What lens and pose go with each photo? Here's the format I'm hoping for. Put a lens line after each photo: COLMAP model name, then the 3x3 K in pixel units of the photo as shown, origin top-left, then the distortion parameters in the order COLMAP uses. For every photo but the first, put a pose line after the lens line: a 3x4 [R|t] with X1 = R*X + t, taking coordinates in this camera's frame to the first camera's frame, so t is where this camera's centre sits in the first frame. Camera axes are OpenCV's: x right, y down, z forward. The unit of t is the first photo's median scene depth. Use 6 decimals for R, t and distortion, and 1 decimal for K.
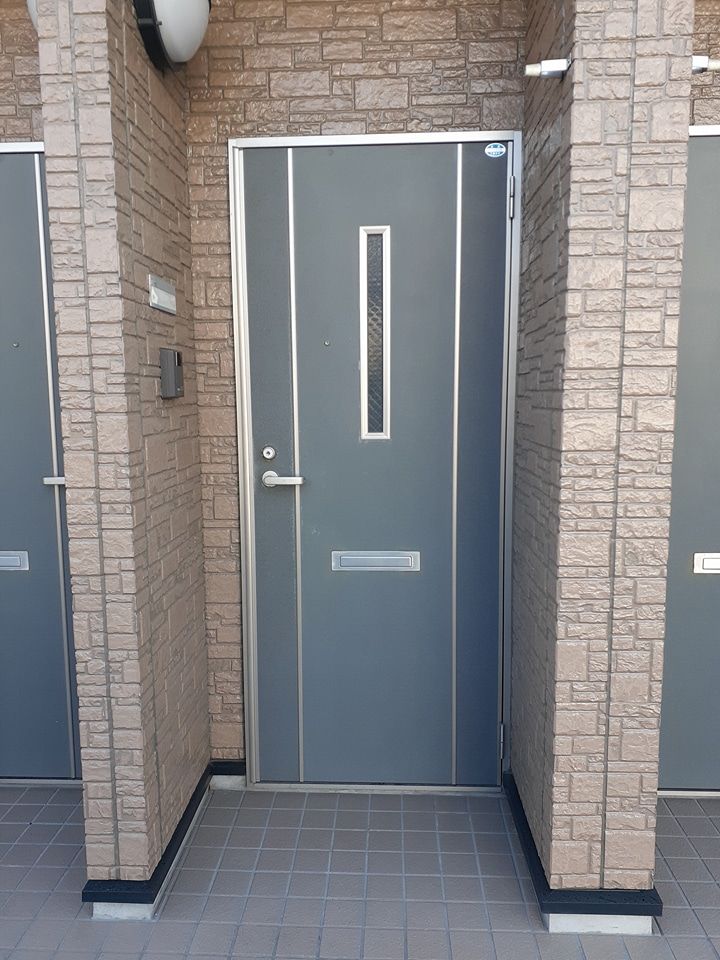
lens RADIAL K [[762.7, 0, 360.8], [0, 762.7, 485.7], [0, 0, 1]] dist [-0.003712, -0.008705]
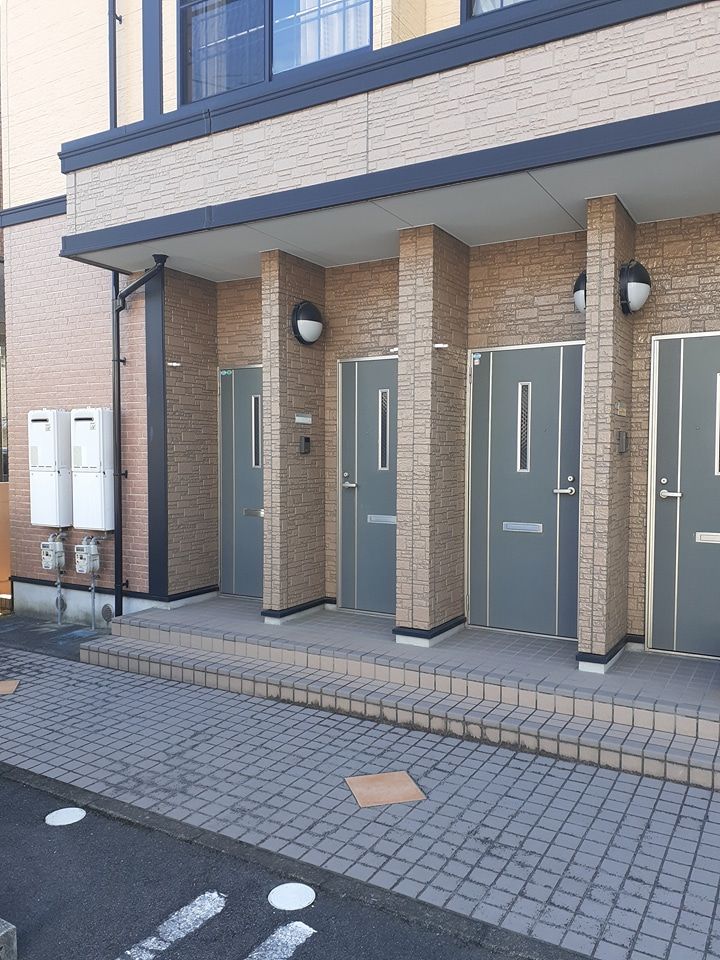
lens RADIAL K [[762.7, 0, 359.3], [0, 762.7, 479.6], [0, 0, 1]] dist [-0.003712, -0.008705]
pose [[0.885126, 0.027078, -0.464563, 1.420576], [-0.068259, 0.995062, -0.072054, 0.198896], [0.460318, 0.095488, 0.882604, -1.608734]]
